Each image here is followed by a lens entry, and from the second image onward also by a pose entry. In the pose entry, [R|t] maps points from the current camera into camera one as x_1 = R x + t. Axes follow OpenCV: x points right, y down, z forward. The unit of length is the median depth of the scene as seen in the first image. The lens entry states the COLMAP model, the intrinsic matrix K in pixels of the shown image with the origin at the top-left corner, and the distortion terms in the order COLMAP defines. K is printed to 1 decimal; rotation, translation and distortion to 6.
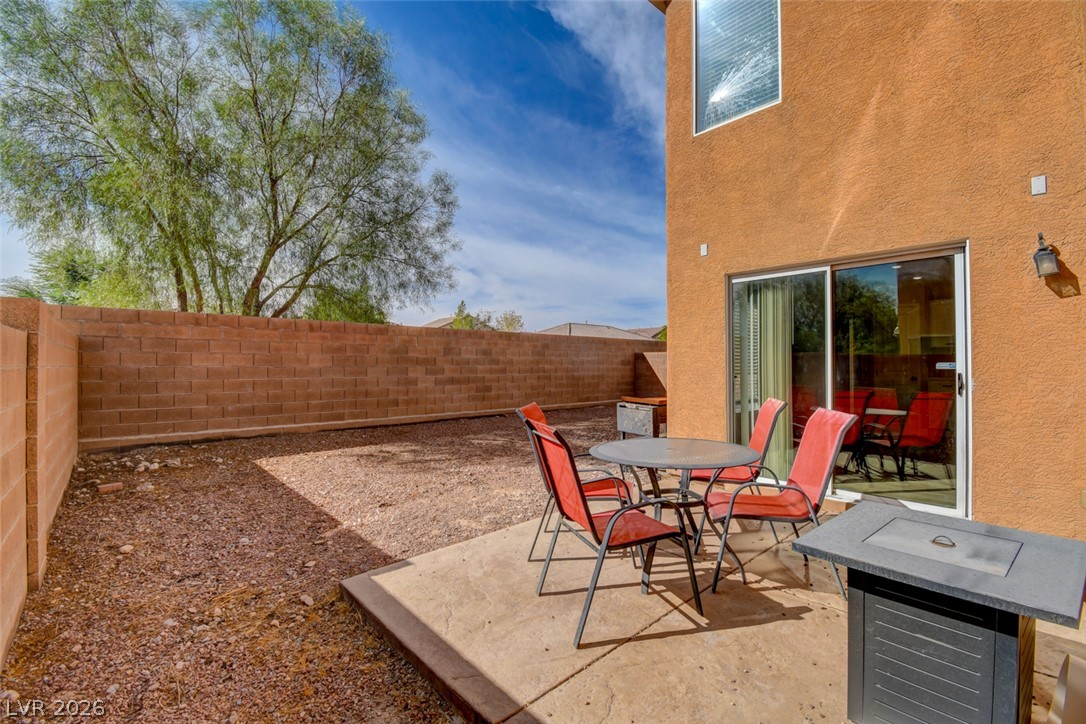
lens RADIAL K [[482.4, 0, 546.5], [0, 482.4, 365.4], [0, 0, 1]] dist [0.015970, -0.025136]
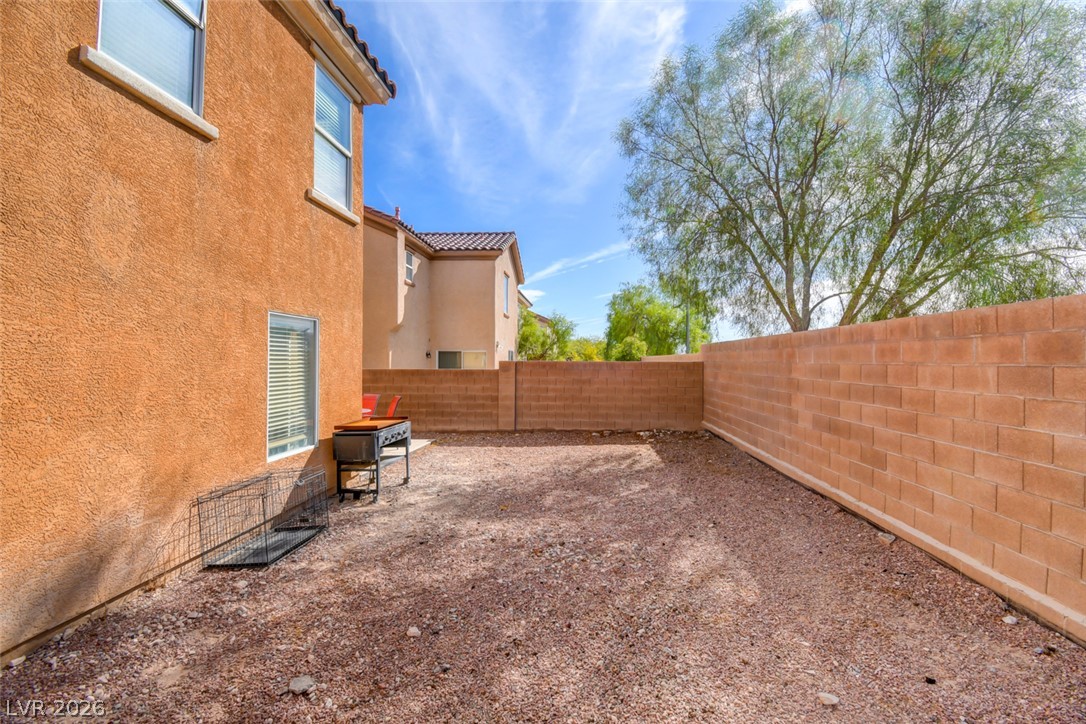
lens RADIAL K [[475.4, 0, 548.5], [0, 475.4, 352.3], [0, 0, 1]] dist [0.018711, -0.027980]
pose [[-0.719348, -0.011785, -0.694549, 0.392162], [-0.000462, 0.999864, -0.016488, -0.040004], [0.694649, -0.011540, -0.719256, 1.154117]]
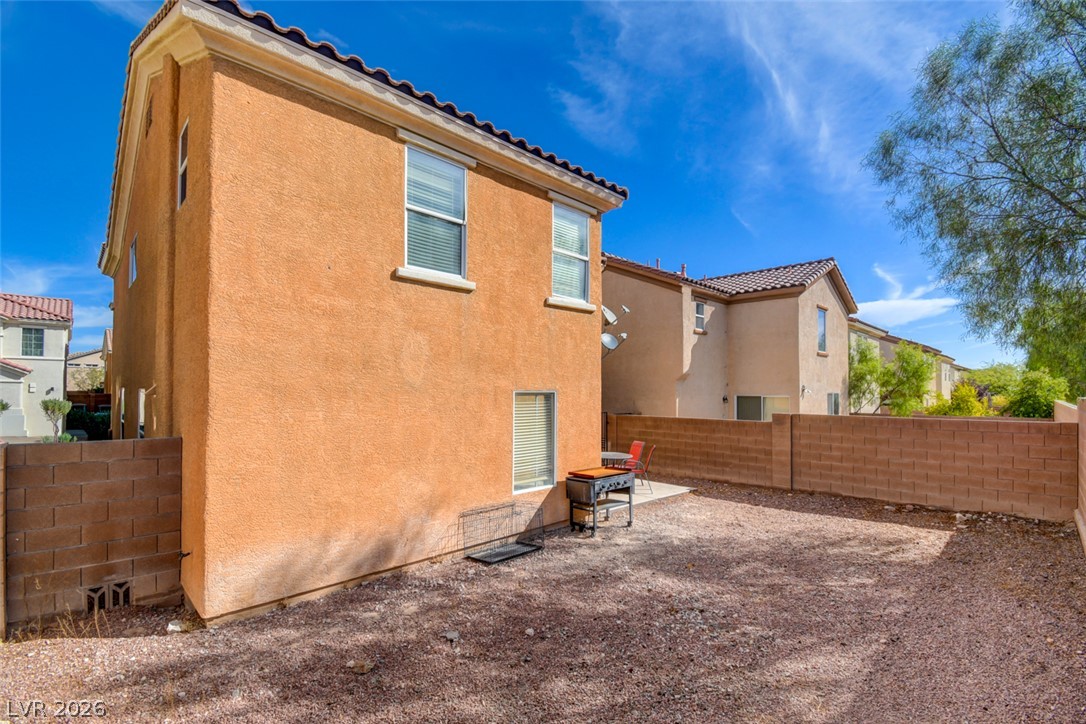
lens RADIAL K [[482.4, 0, 546.5], [0, 482.4, 365.4], [0, 0, 1]] dist [0.015970, -0.025136]
pose [[-0.998596, -0.004964, -0.052731, 0.259360], [-0.002222, 0.998648, -0.051939, -0.087274], [0.052917, -0.051749, -0.997257, 1.323034]]
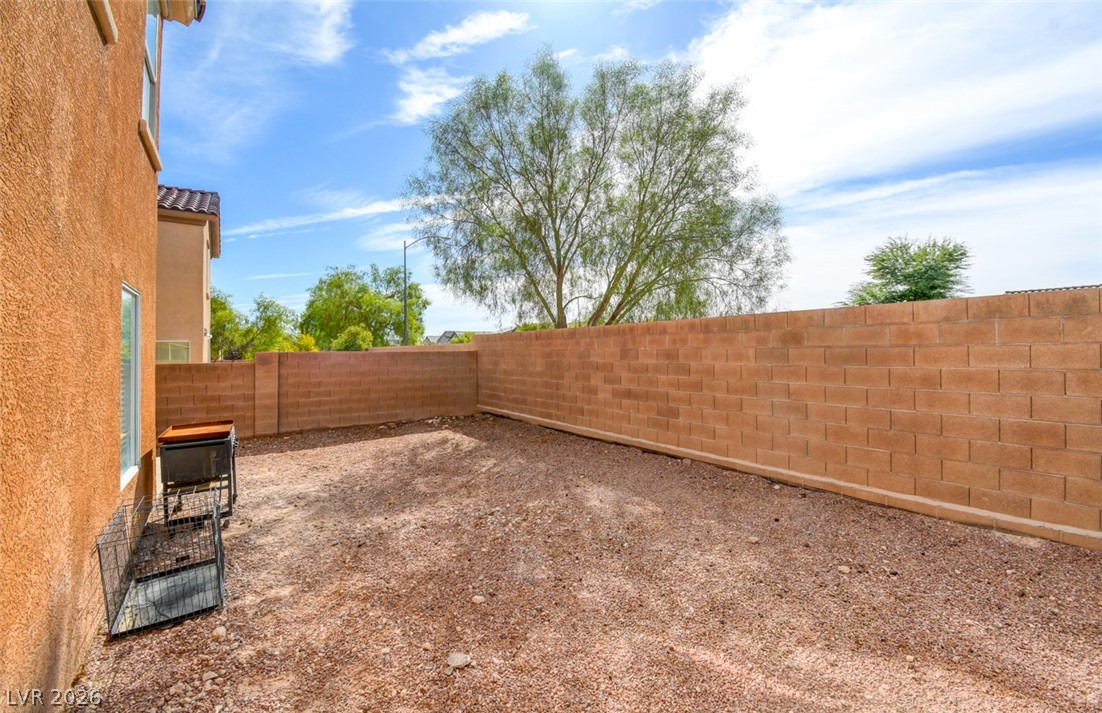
lens RADIAL K [[482.5, 0, 558.9], [0, 482.5, 336.7], [0, 0, 1]] dist [-0.000659, -0.000351]
pose [[-0.138240, -0.026013, -0.990057, 0.552374], [0.010140, 0.999565, -0.027679, -0.036339], [0.990347, -0.013865, -0.137916, 0.987589]]
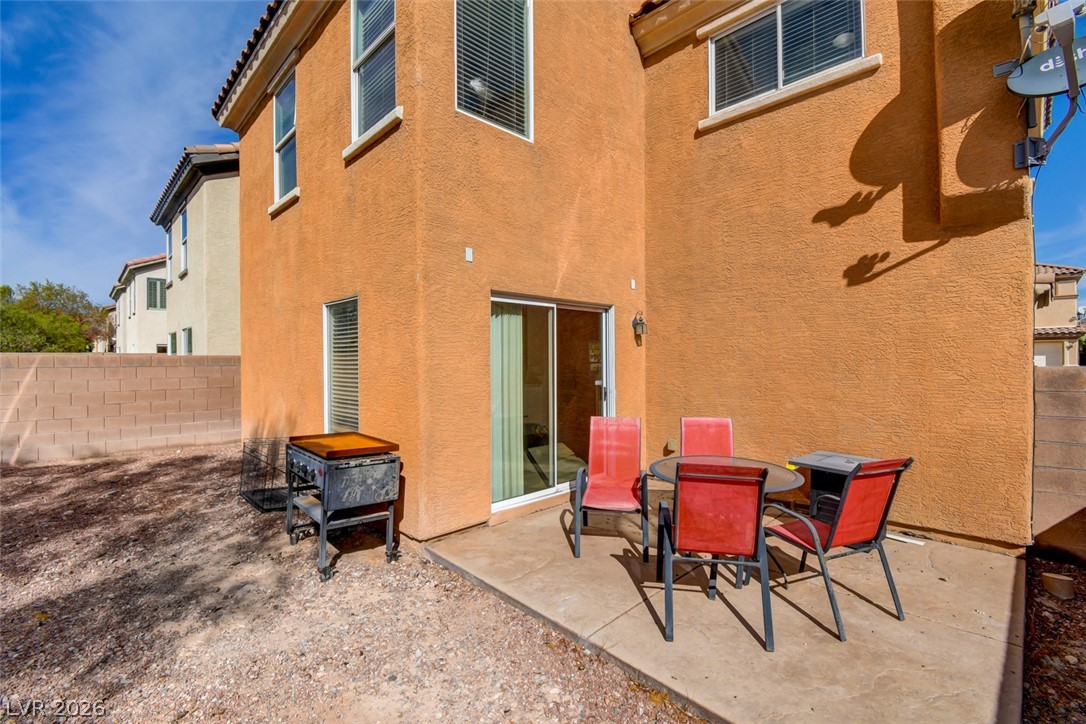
lens RADIAL K [[482.4, 0, 546.5], [0, 482.4, 365.4], [0, 0, 1]] dist [0.015970, -0.025136]
pose [[-0.045665, -0.013379, 0.998867, -0.253155], [0.001897, 0.999907, 0.013480, -0.026917], [-0.998955, 0.002510, -0.045635, 0.432996]]
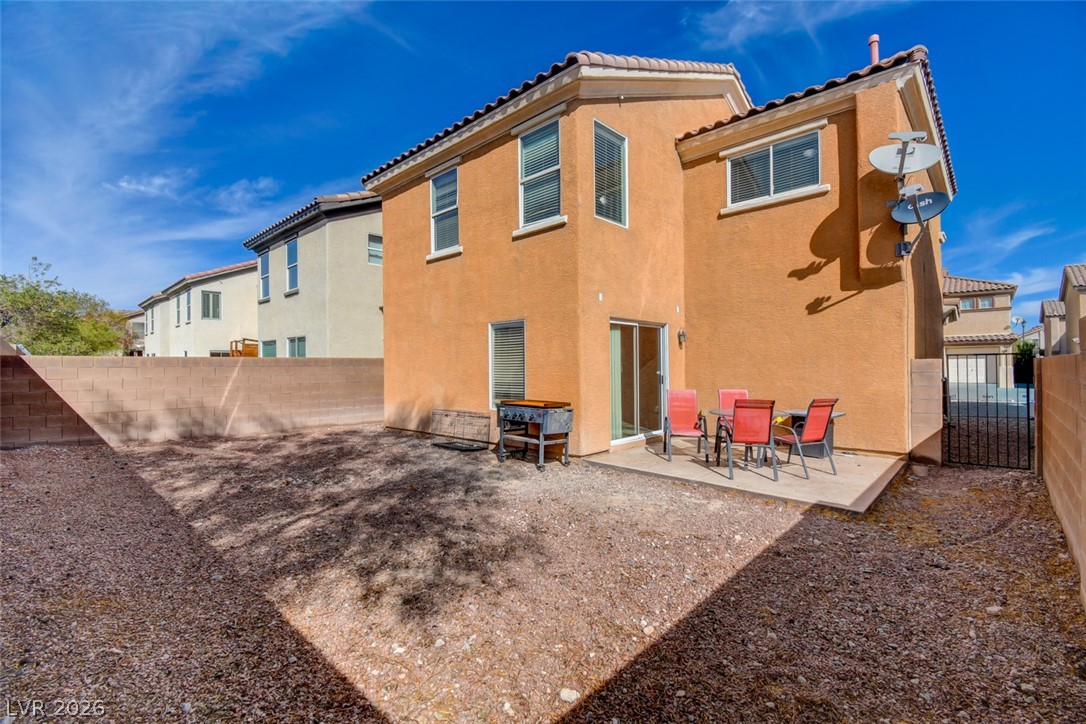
lens RADIAL K [[482.4, 0, 546.5], [0, 482.4, 365.4], [0, 0, 1]] dist [0.015970, -0.025136]
pose [[-0.084889, 0.000062, 0.996390, -0.552291], [0.004908, 0.999988, 0.000356, -0.013982], [-0.996378, 0.004921, -0.084888, 0.622095]]
